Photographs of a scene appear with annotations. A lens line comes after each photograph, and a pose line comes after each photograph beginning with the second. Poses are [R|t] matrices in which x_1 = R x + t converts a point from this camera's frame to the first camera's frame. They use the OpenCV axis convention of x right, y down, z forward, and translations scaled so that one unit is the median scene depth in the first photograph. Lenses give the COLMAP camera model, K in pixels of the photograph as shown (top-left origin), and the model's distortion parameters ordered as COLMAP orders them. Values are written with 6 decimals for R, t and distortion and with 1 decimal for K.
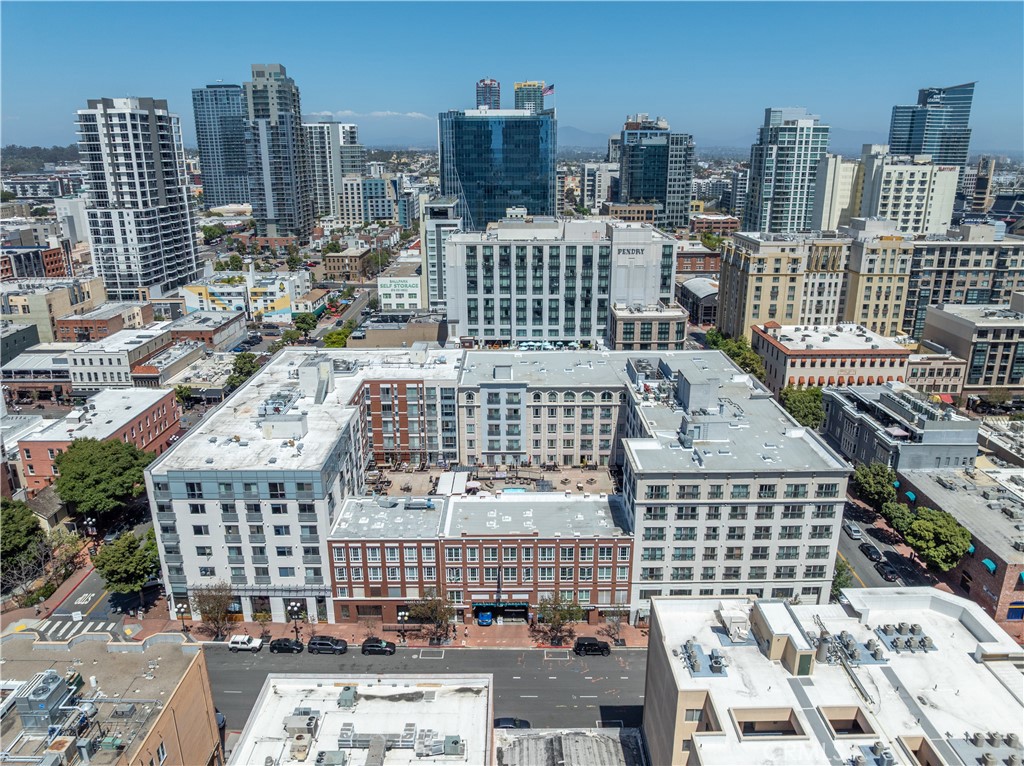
lens RADIAL K [[719.9, 0, 513.1], [0, 719.9, 385.6], [0, 0, 1]] dist [-0.044388, 0.013726]
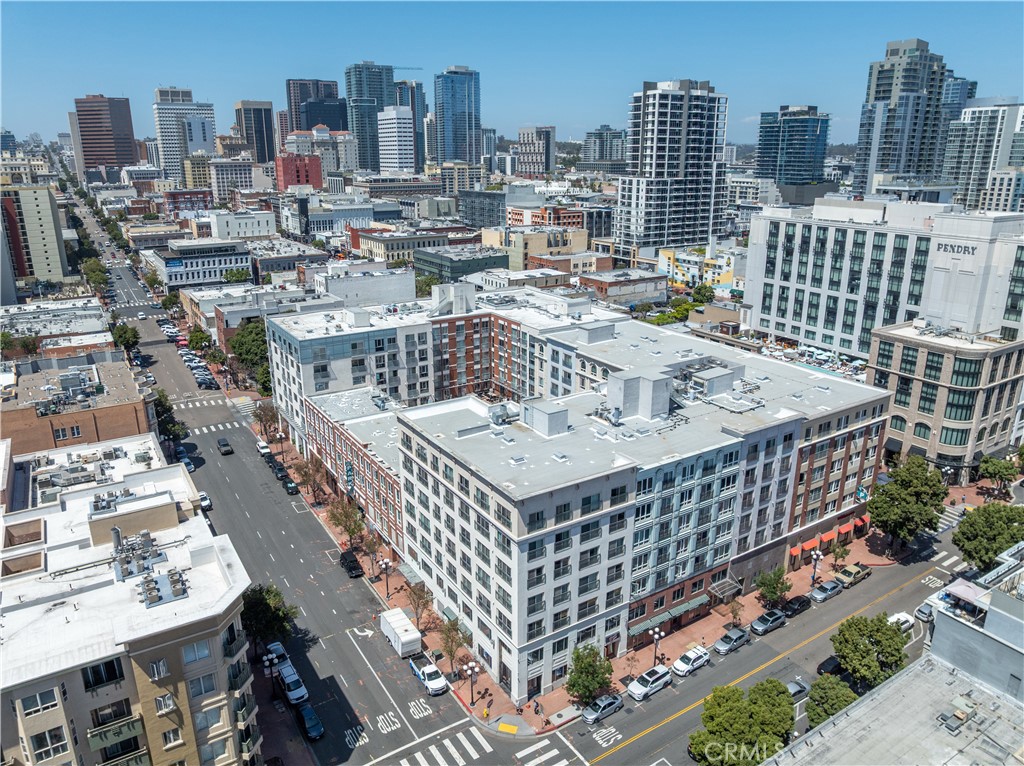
lens RADIAL K [[719.9, 0, 515.5], [0, 719.9, 384.3], [0, 0, 1]] dist [-0.044388, 0.013726]
pose [[0.531402, 0.260459, -0.806085, 0.509346], [-0.262384, 0.955371, 0.135722, -0.043753], [0.805460, 0.139381, 0.576027, 0.285731]]
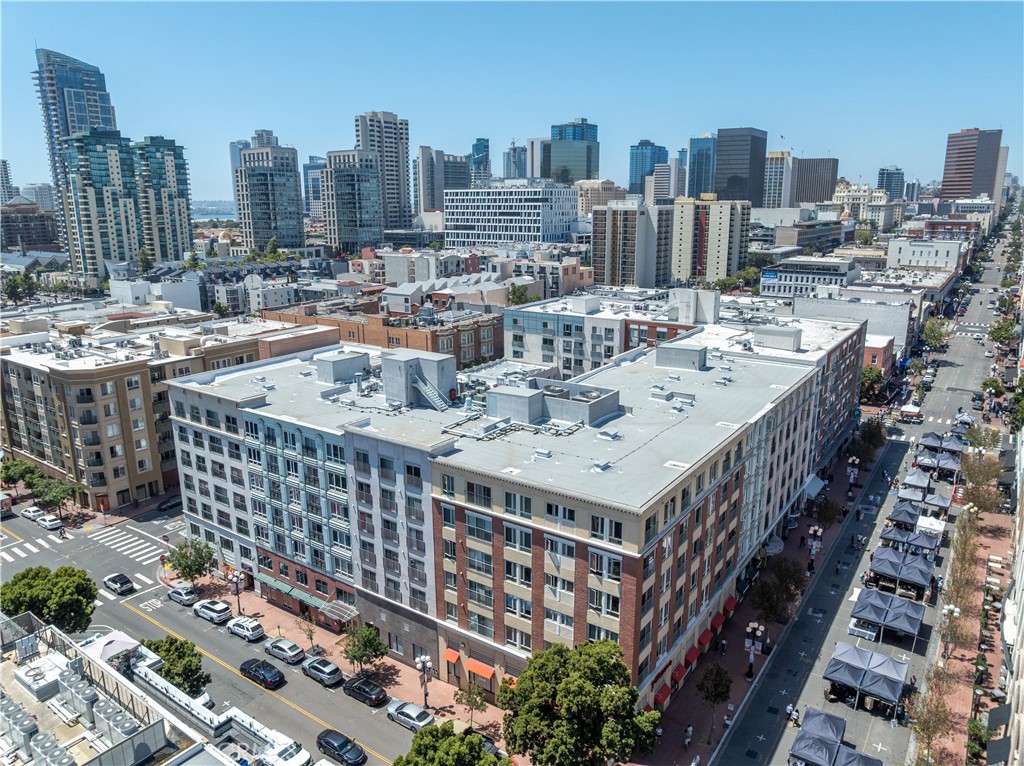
lens RADIAL K [[719.9, 0, 514.2], [0, 719.9, 382.8], [0, 0, 1]] dist [-0.044388, 0.013726]
pose [[-0.578913, 0.205087, -0.789176, 0.467654], [-0.245874, 0.878894, 0.408767, -0.182022], [0.777435, 0.430679, -0.458378, 0.882705]]
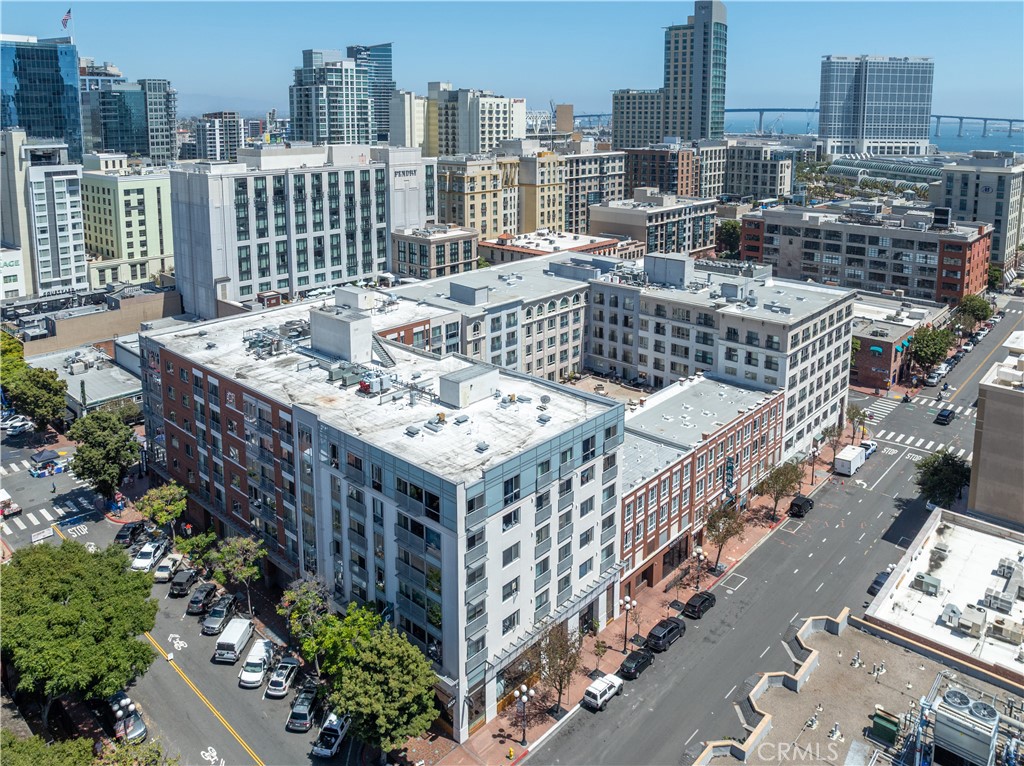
lens RADIAL K [[767.4, 0, 509.1], [0, 767.4, 236.3], [0, 0, 1]] dist [-0.033152, -0.016791]
pose [[0.679453, -0.113759, 0.724847, -0.462096], [0.227977, 0.971742, -0.061192, -0.016924], [-0.697403, 0.206826, 0.686187, 0.241997]]
